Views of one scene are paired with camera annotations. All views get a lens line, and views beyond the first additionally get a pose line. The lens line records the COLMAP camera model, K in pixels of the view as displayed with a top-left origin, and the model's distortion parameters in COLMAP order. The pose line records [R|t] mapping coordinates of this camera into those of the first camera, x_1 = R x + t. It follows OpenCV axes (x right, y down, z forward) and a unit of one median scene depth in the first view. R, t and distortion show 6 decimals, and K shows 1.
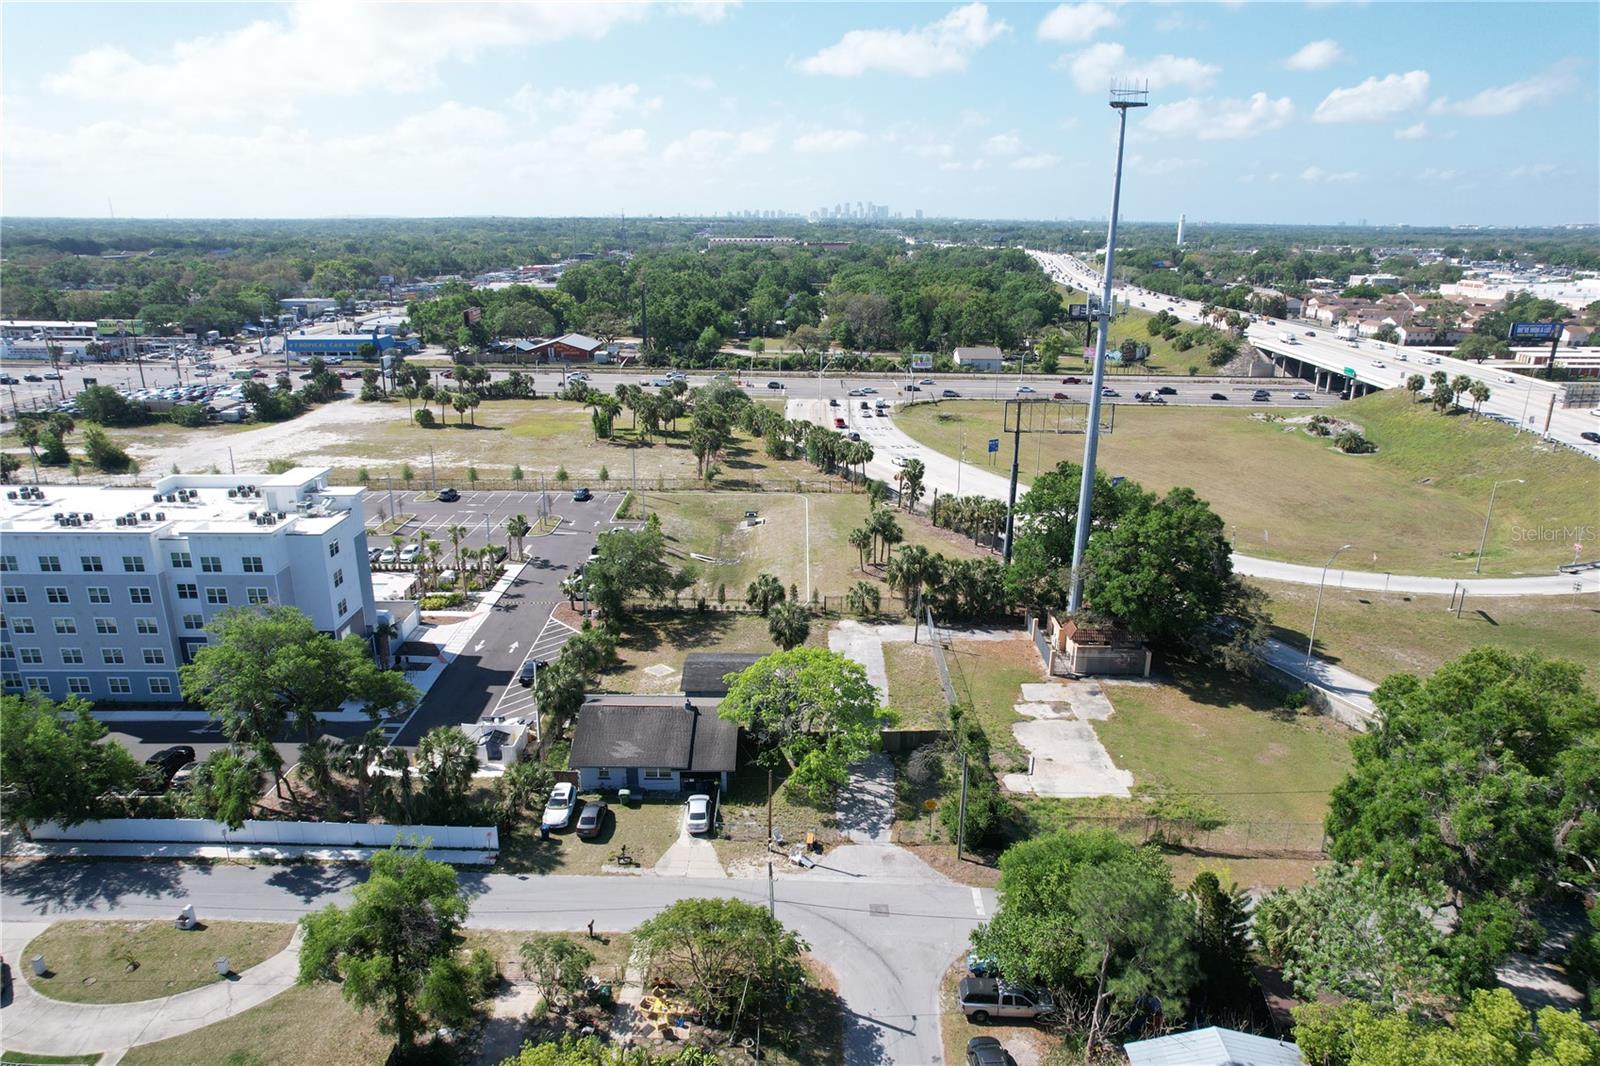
lens RADIAL K [[1023.6, 0, 807.8], [0, 1023.6, 540.6], [0, 0, 1]] dist [-0.078239, 0.070274]
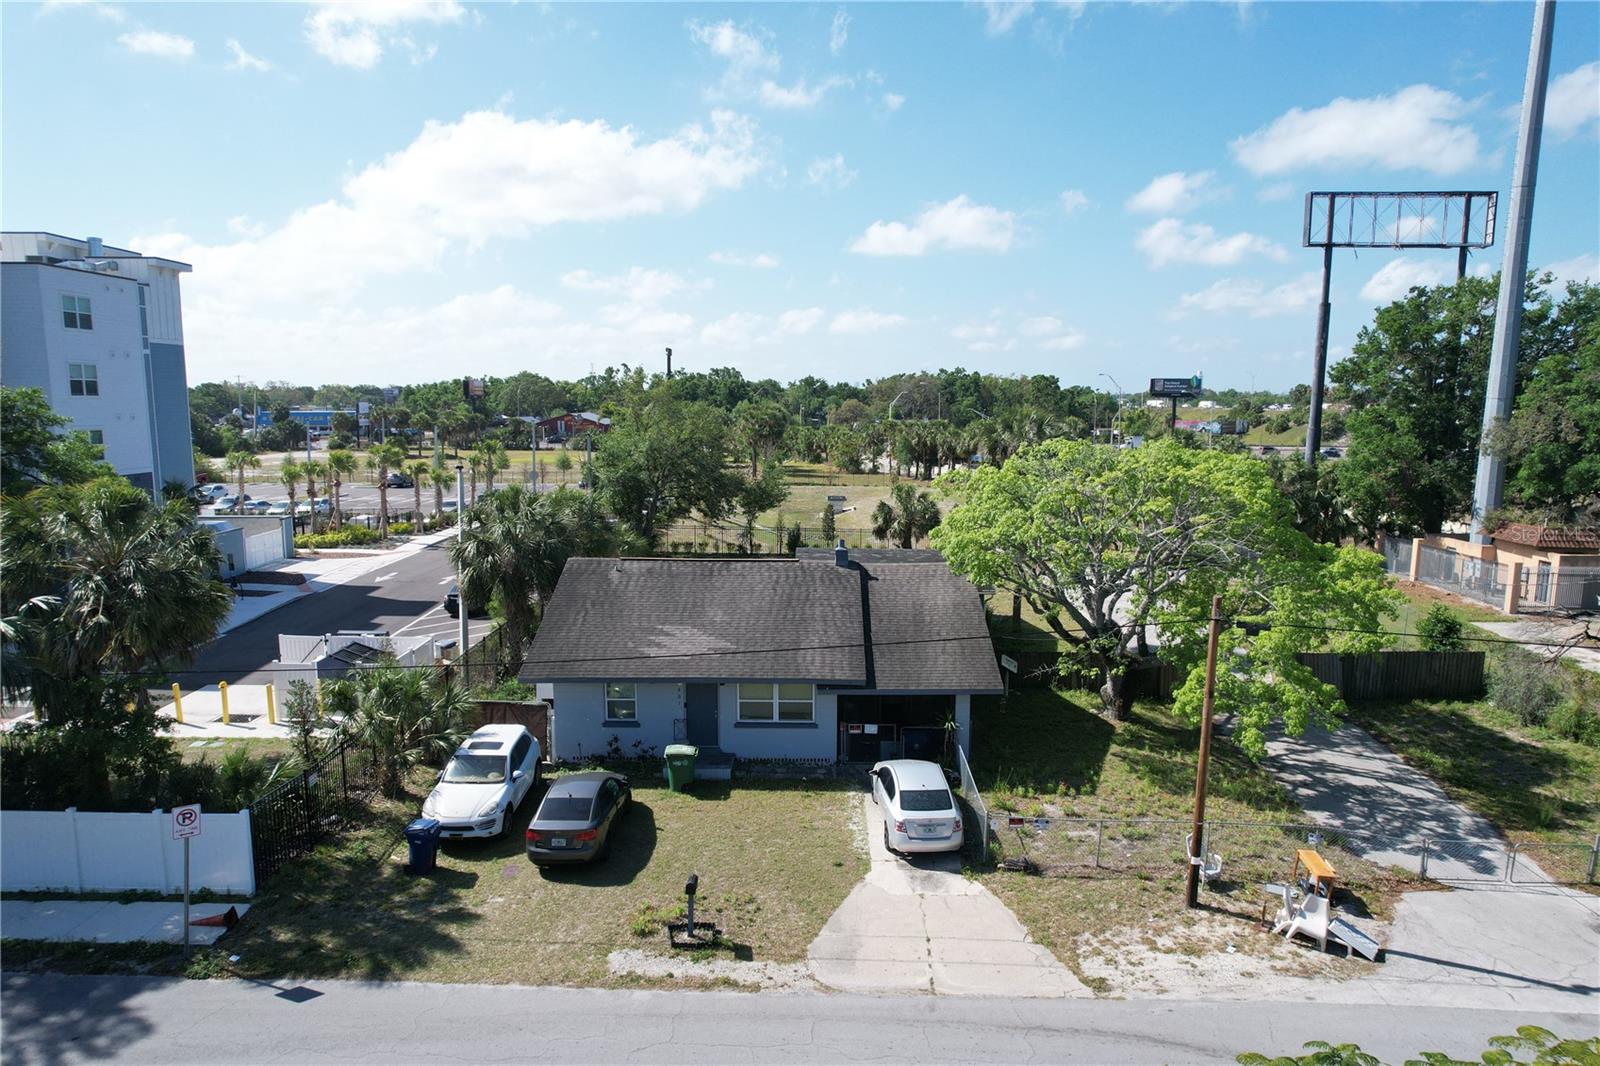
lens RADIAL K [[1019.3, 0, 805.8], [0, 1019.3, 543.8], [0, 0, 1]] dist [-0.080132, 0.074429]
pose [[0.999929, -0.001897, -0.011795, -0.104010], [-0.000103, 0.985895, -0.167363, 0.181924], [0.011946, 0.167352, 0.985825, 0.506831]]
